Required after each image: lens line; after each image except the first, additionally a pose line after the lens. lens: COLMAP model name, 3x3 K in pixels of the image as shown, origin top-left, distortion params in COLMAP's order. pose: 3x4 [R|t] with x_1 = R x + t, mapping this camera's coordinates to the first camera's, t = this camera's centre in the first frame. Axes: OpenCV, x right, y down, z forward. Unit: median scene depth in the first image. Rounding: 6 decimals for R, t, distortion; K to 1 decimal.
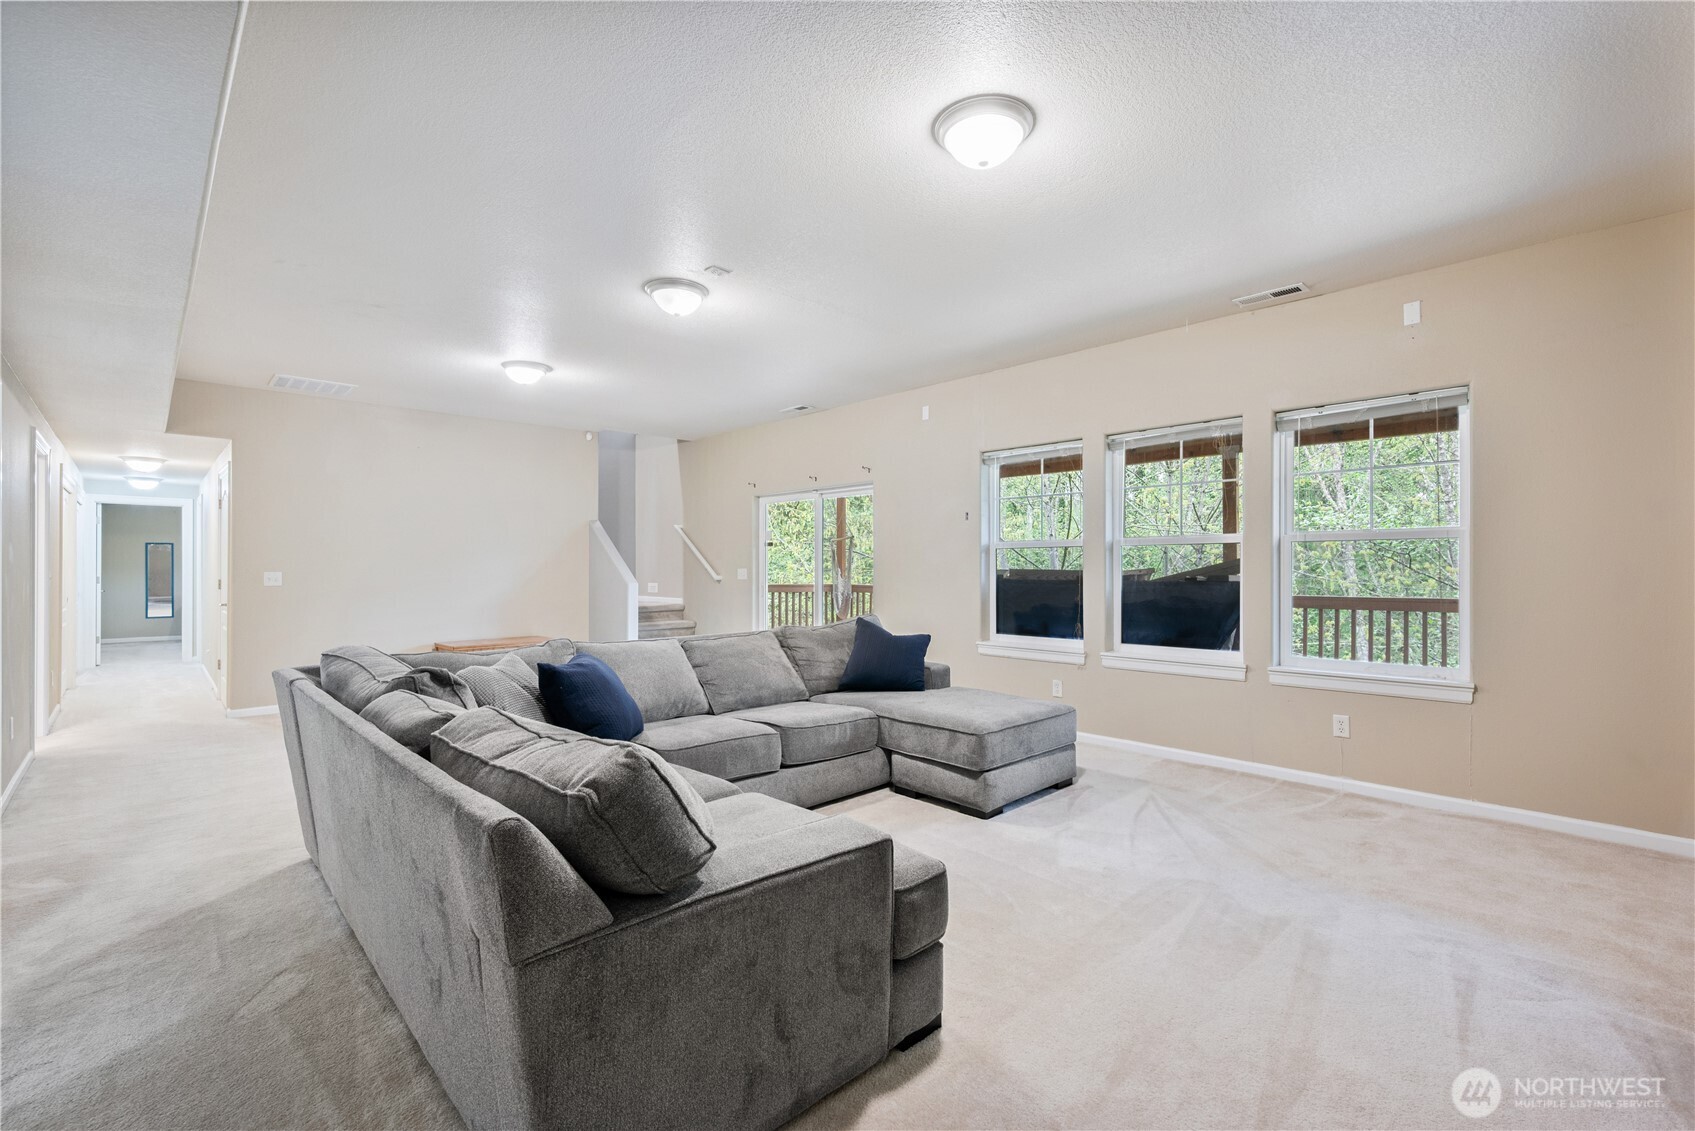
lens RADIAL K [[729.1, 0, 851.0], [0, 729.1, 570.4], [0, 0, 1]] dist [0.009485, -0.003339]
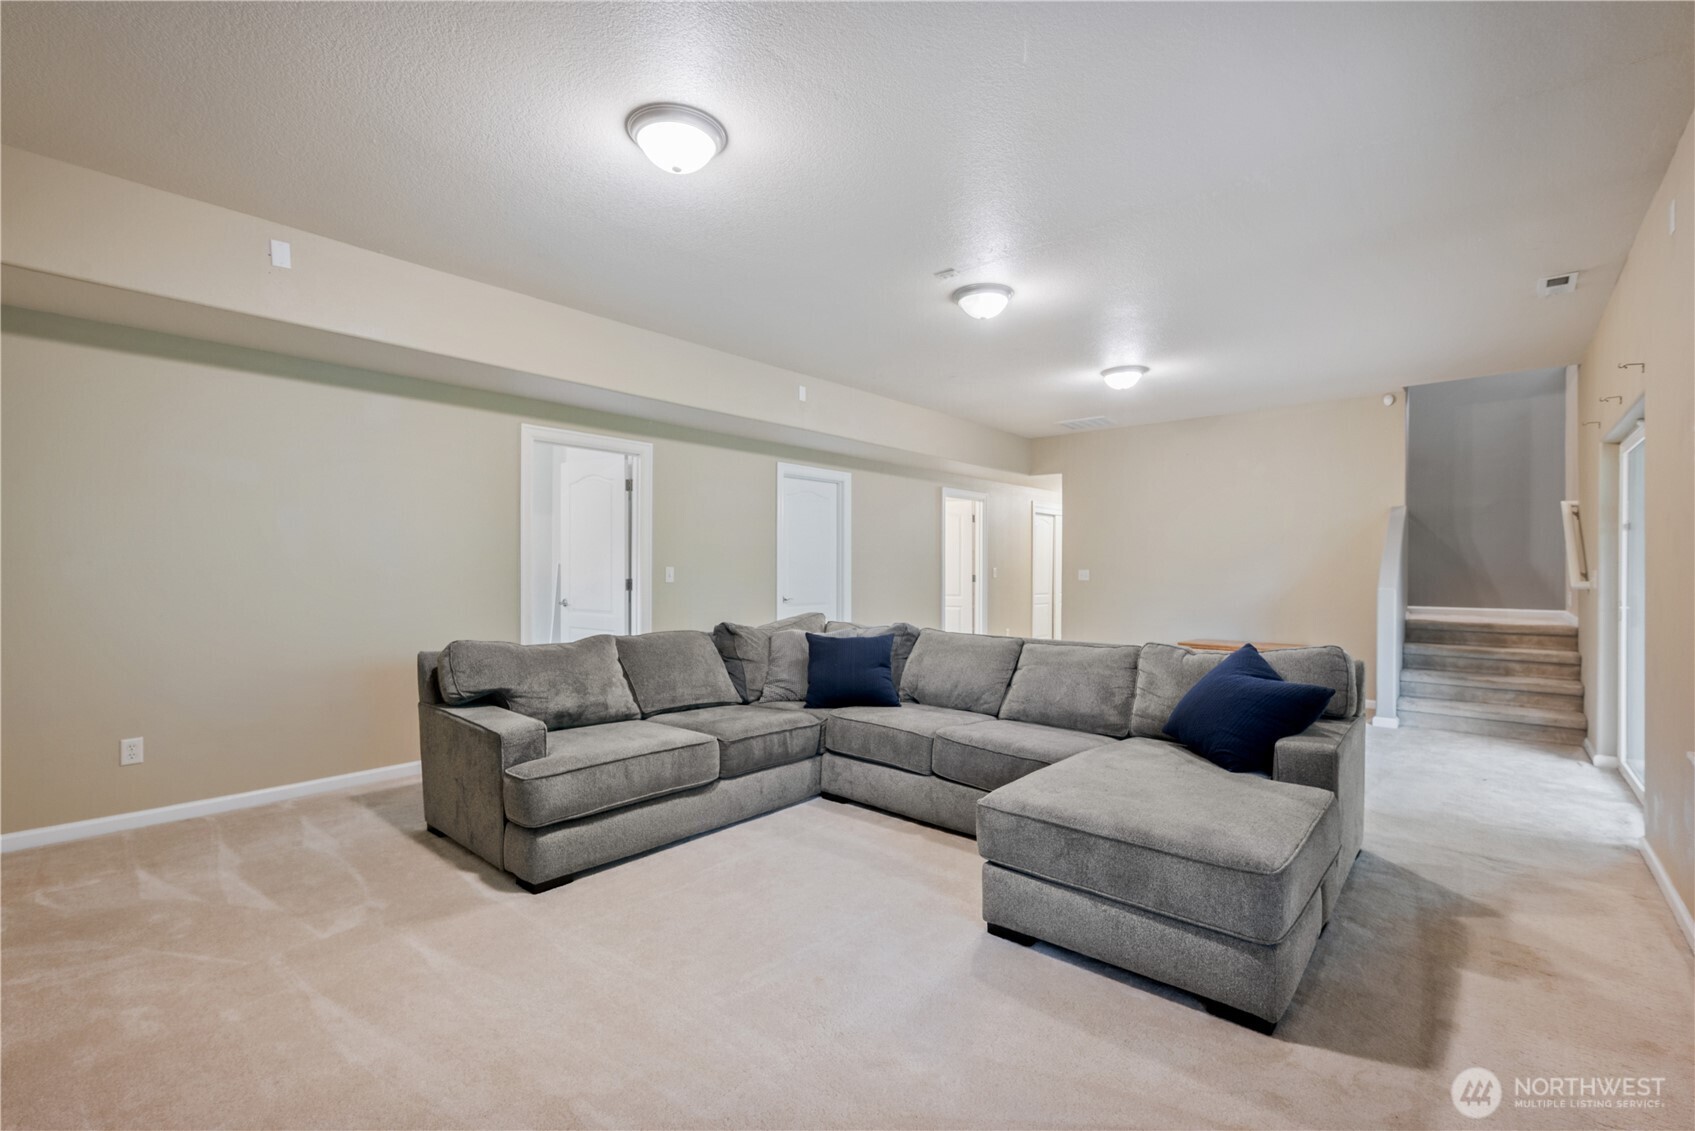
lens RADIAL K [[729.1, 0, 857.8], [0, 729.1, 571.8], [0, 0, 1]] dist [0.009485, -0.003339]
pose [[0.100941, 0.008653, -0.994855, 0.763360], [-0.005289, 0.999953, 0.008161, -0.005769], [0.994878, 0.004438, 0.100982, 0.712409]]
